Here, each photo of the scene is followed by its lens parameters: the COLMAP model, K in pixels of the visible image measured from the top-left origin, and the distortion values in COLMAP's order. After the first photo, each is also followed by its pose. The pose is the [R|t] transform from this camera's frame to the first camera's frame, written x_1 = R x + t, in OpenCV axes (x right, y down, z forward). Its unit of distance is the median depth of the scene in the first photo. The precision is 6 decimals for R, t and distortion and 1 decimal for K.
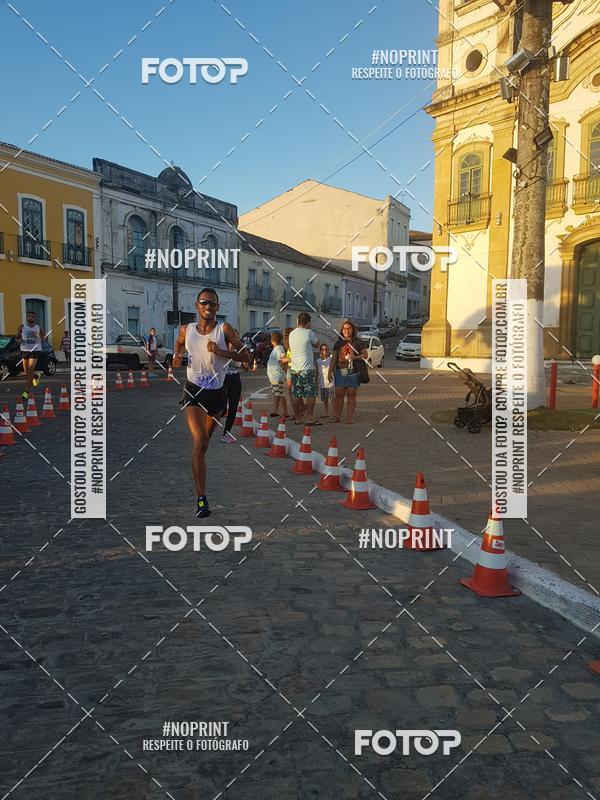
lens RADIAL K [[625.2, 0, 286.1], [0, 625.2, 416.1], [0, 0, 1]] dist [0.017122, -0.076005]
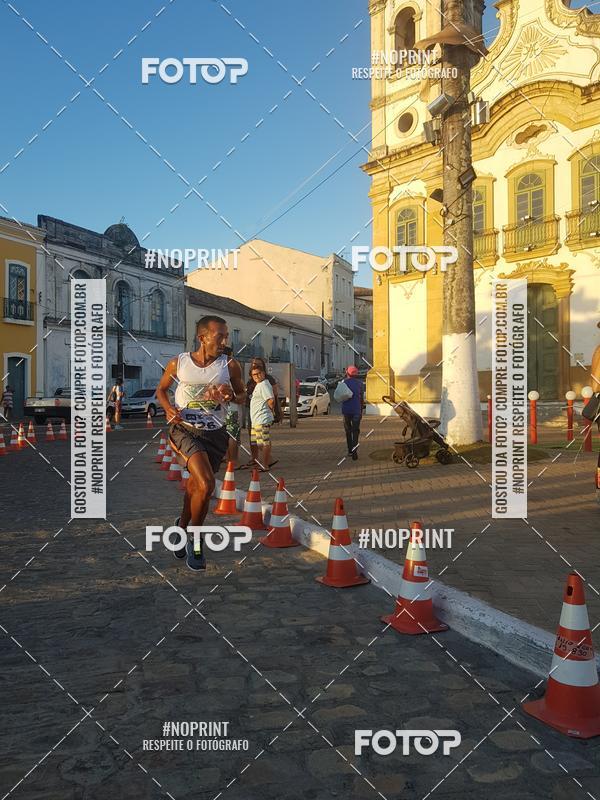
lens RADIAL K [[584.9, 0, 327.7], [0, 584.9, 424.3], [0, 0, 1]] dist [0.002985, -0.063404]
pose [[0.995253, -0.019057, 0.095435, 0.070155], [0.029782, 0.993234, -0.112247, 0.045659], [-0.092650, 0.114556, 0.989087, 0.095213]]
